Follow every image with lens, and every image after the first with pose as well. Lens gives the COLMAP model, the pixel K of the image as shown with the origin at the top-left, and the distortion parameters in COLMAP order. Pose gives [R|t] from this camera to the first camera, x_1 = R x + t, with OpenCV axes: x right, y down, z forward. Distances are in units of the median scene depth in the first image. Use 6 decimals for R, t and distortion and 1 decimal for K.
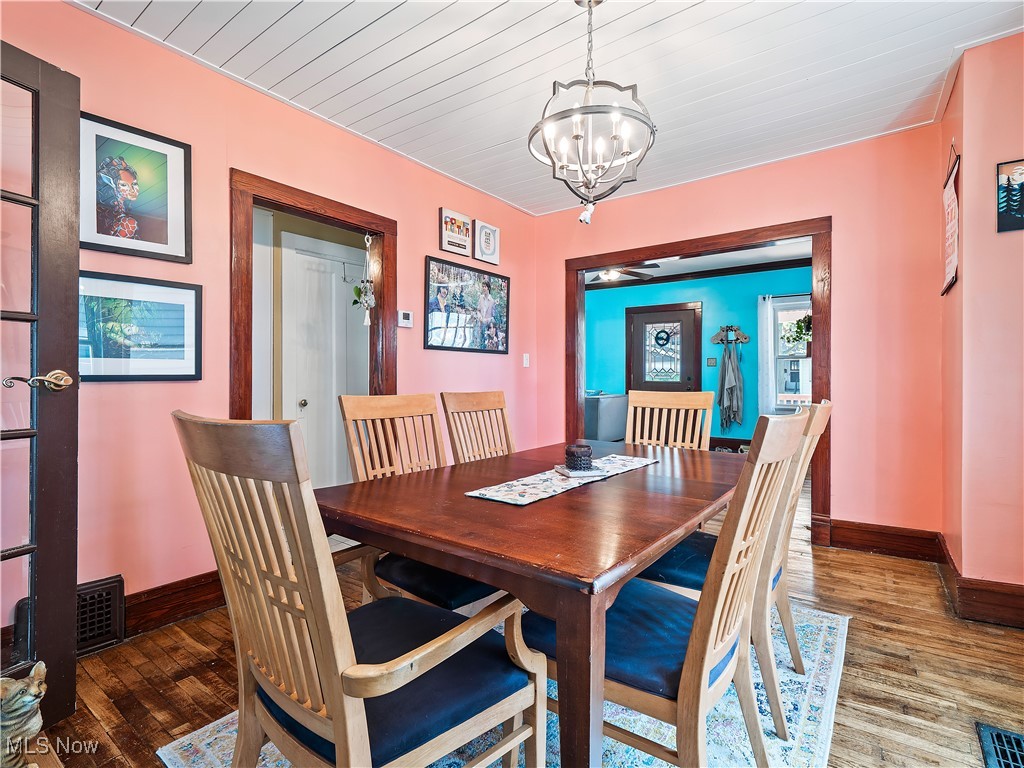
lens RADIAL K [[503.4, 0, 515.9], [0, 503.4, 374.3], [0, 0, 1]] dist [-0.000436, -0.001214]
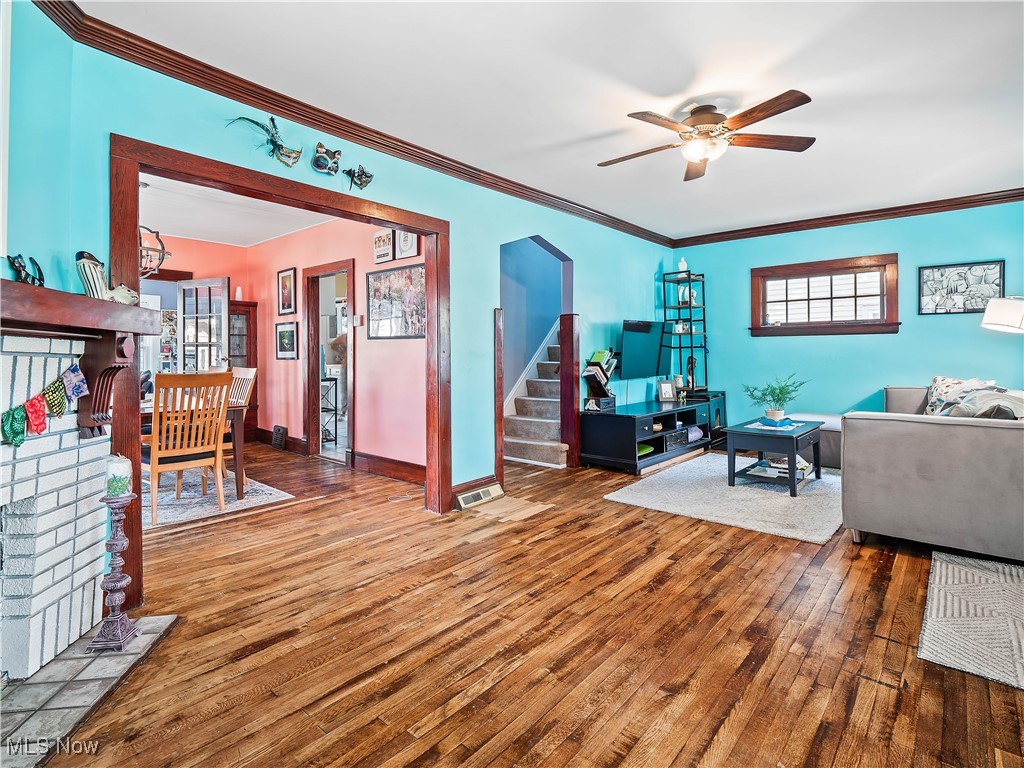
lens RADIAL K [[511.4, 0, 519.6], [0, 511.4, 354.9], [0, 0, 1]] dist [-0.000207, -0.001361]
pose [[-0.074183, 0.002734, -0.997241, 0.621555], [0.004042, 0.999989, 0.002441, -0.004739], [0.997236, -0.003850, -0.074194, 0.782333]]
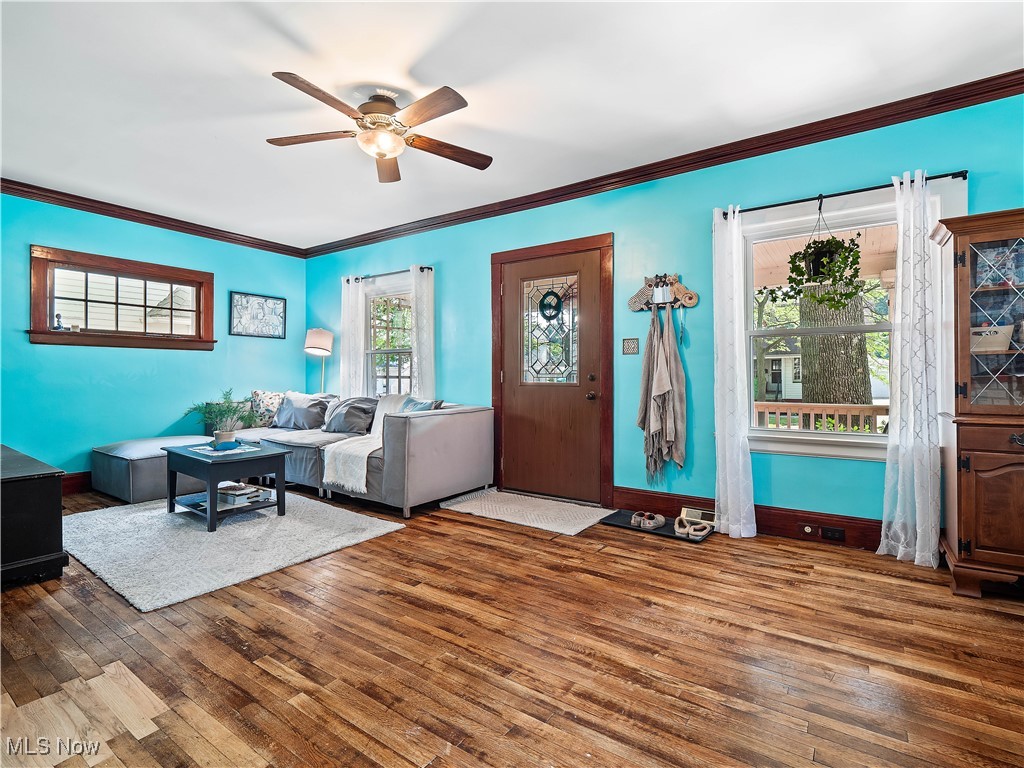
lens RADIAL K [[503.4, 0, 515.9], [0, 503.4, 374.3], [0, 0, 1]] dist [-0.000436, -0.001214]
pose [[0.999540, -0.001989, 0.030255, 0.265455], [0.002110, 0.999990, -0.003969, 0.007662], [-0.030247, 0.004031, 0.999534, 0.498984]]
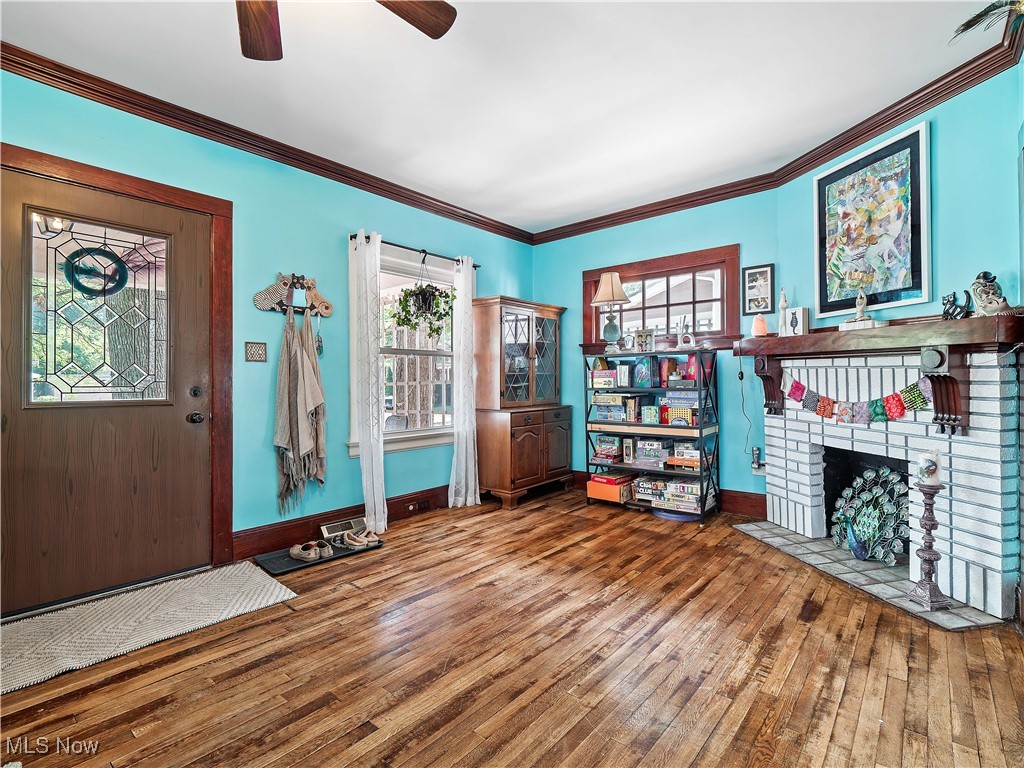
lens RADIAL K [[493.9, 0, 517.0], [0, 493.9, 378.2], [0, 0, 1]] dist [-0.001824, -0.000263]
pose [[0.059838, 0.008626, 0.998171, -0.018997], [0.008784, 0.999919, -0.009168, 0.004427], [-0.998169, 0.009317, 0.059758, 0.791796]]
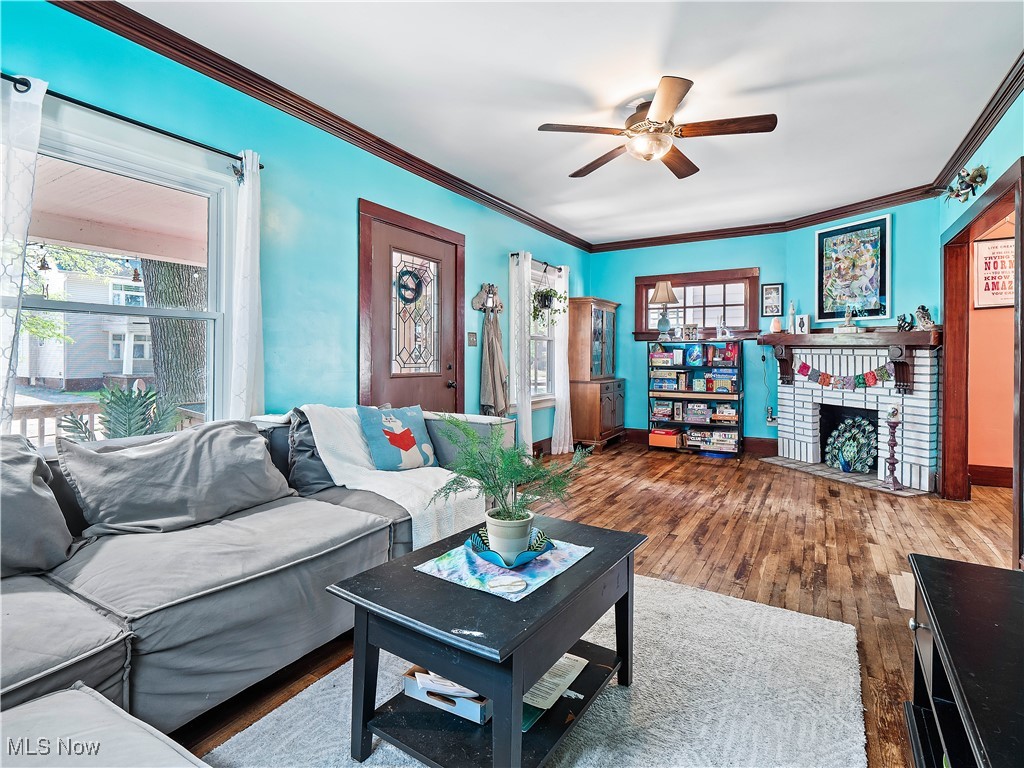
lens RADIAL K [[519.0, 0, 510.6], [0, 519.0, 355.1], [0, 0, 1]] dist [-0.000990, -0.001091]
pose [[-0.103438, 0.003010, 0.994631, -0.257394], [-0.002085, 0.999993, -0.003243, -0.002916], [-0.994634, -0.002409, -0.103431, 1.072569]]
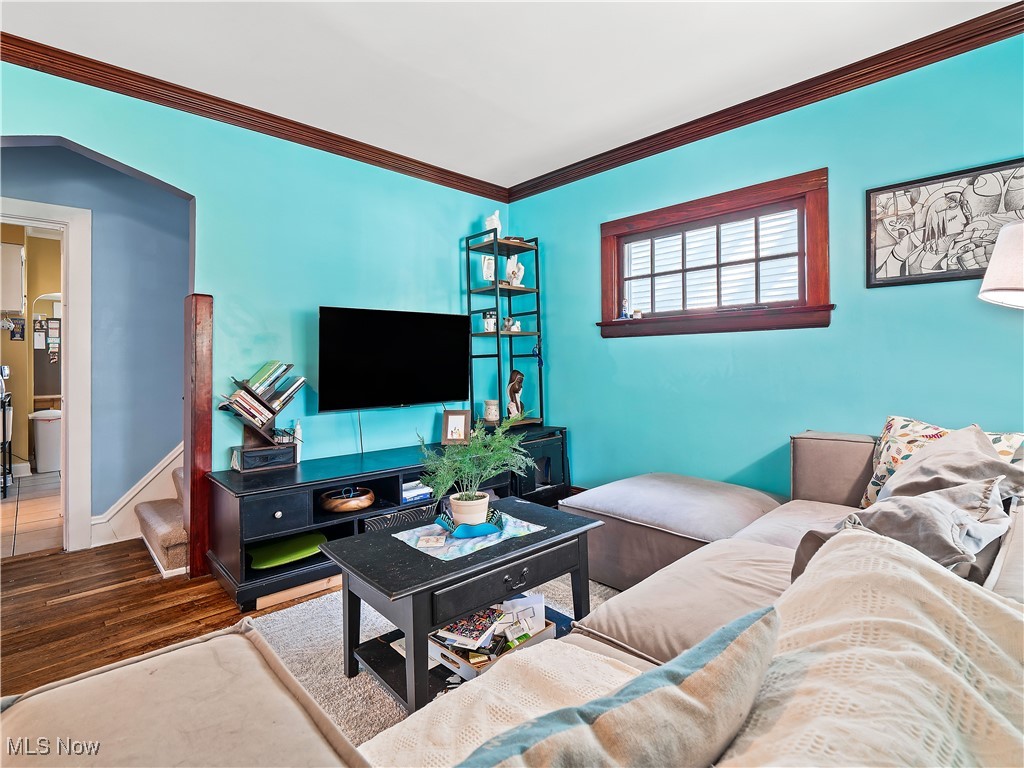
lens RADIAL K [[499.1, 0, 516.4], [0, 499.1, 365.7], [0, 0, 1]] dist [0.000686, -0.001609]
pose [[-0.163983, 0.002632, -0.986460, 0.230935], [0.004005, 0.999990, 0.002002, -0.005104], [0.986455, -0.003622, -0.163991, 1.116620]]
